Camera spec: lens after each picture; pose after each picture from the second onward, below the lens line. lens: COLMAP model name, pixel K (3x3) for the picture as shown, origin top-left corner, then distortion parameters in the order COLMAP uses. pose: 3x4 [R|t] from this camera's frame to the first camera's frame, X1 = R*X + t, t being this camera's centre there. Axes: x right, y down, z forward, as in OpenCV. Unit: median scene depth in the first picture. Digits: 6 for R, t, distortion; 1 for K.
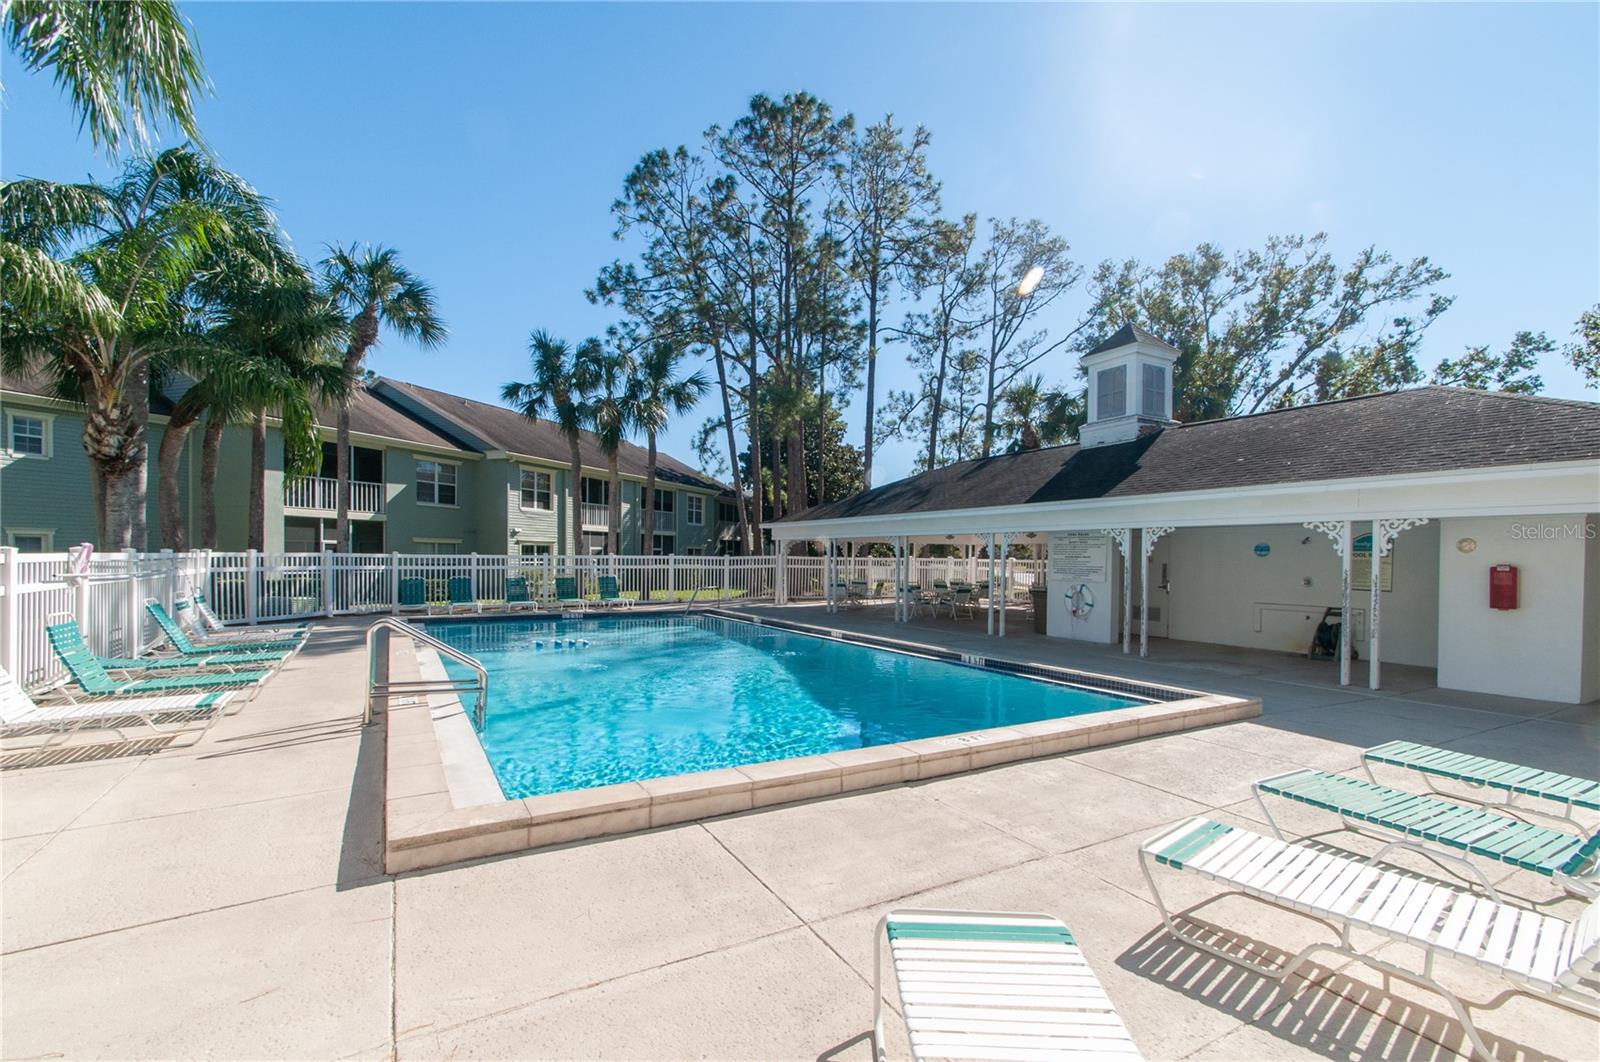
lens RADIAL K [[708.8, 0, 814.7], [0, 708.8, 545.6], [0, 0, 1]] dist [0.001899, -0.007661]
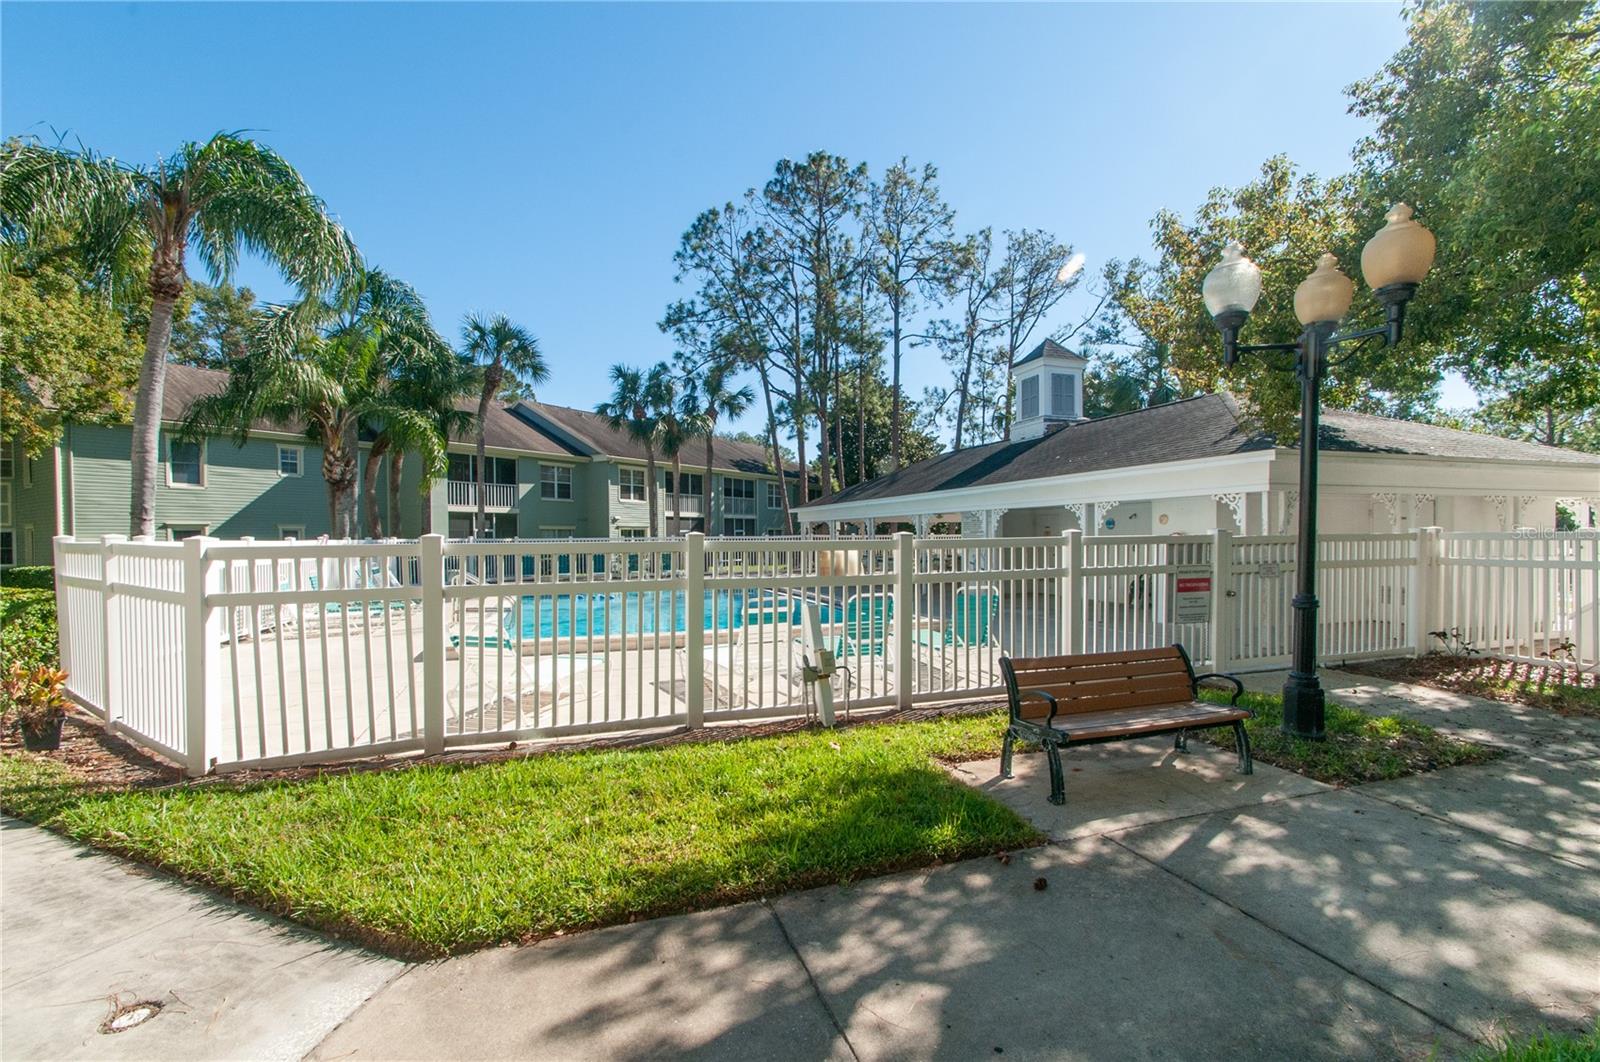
lens RADIAL K [[684.2, 0, 800.0], [0, 684.2, 531.0], [0, 0, 1]] dist [-0.026424, 0.000006]
pose [[0.981901, -0.018150, -0.188523, 0.141631], [0.019760, 0.999783, 0.006664, -0.000169], [0.188361, -0.010268, 0.982046, -0.137288]]
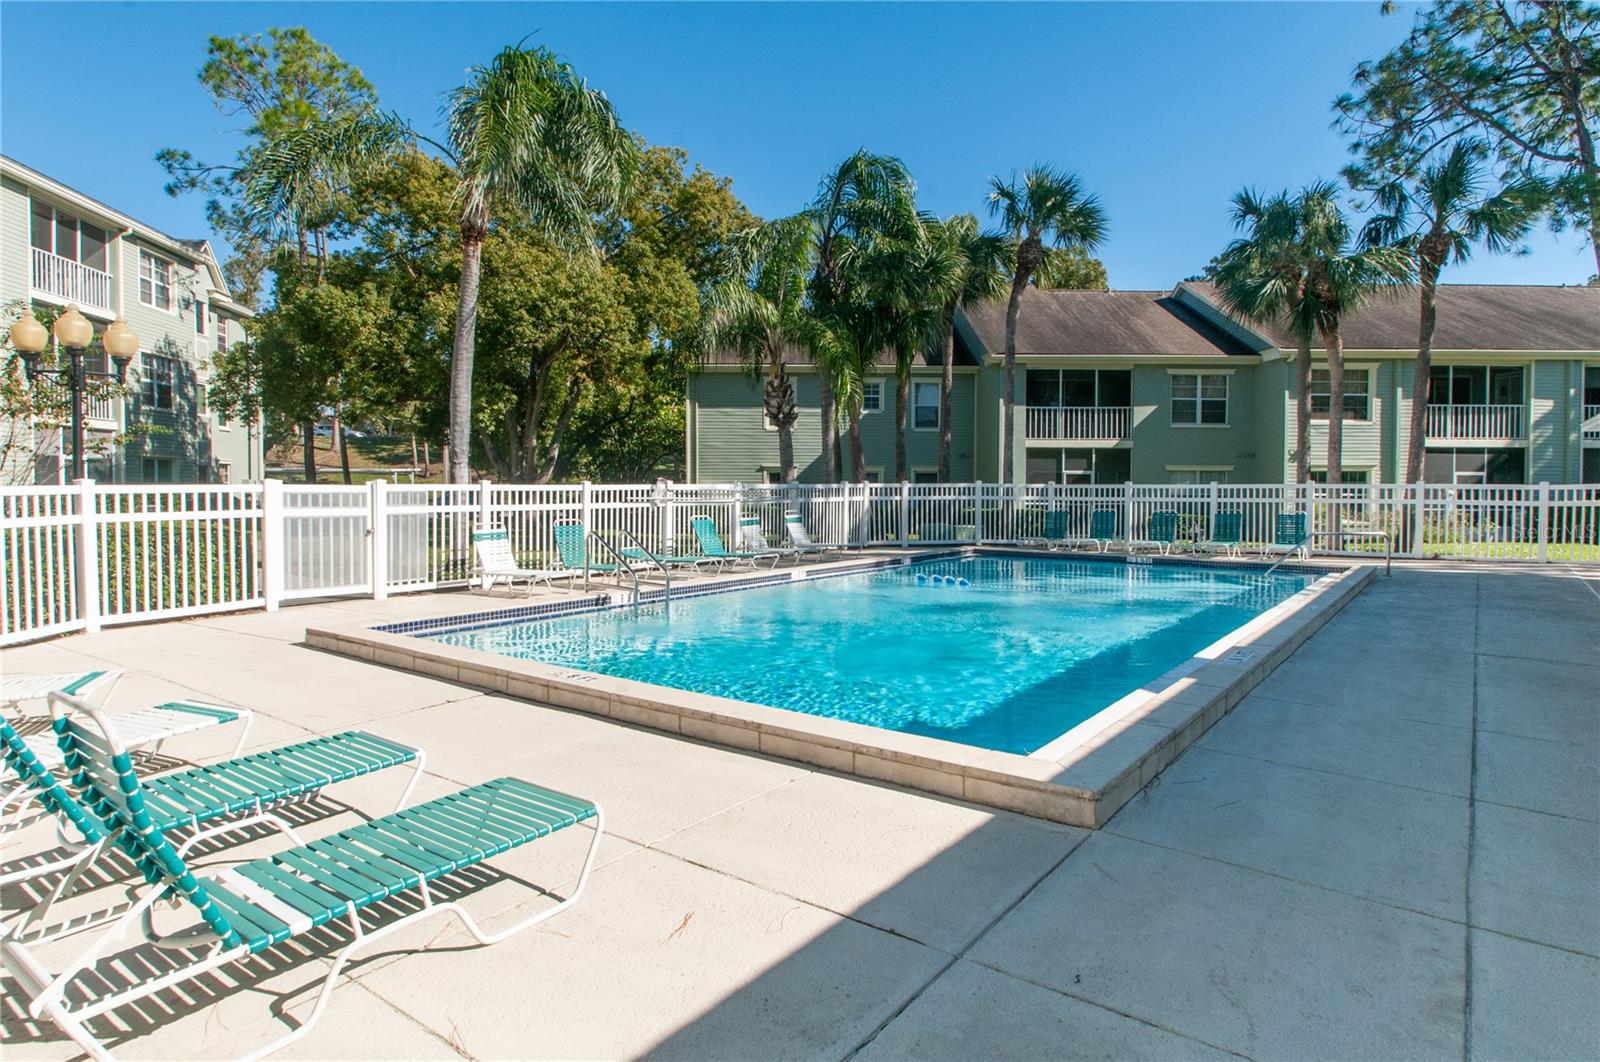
lens RADIAL K [[888.8, 0, 796.2], [0, 888.8, 491.8], [0, 0, 1]] dist [0.000955, -0.000019]
pose [[0.409781, 0.000026, -0.912184, 0.257475], [0.018209, 0.999801, 0.008208, 0.004464], [0.912002, -0.019974, 0.409699, 0.144746]]
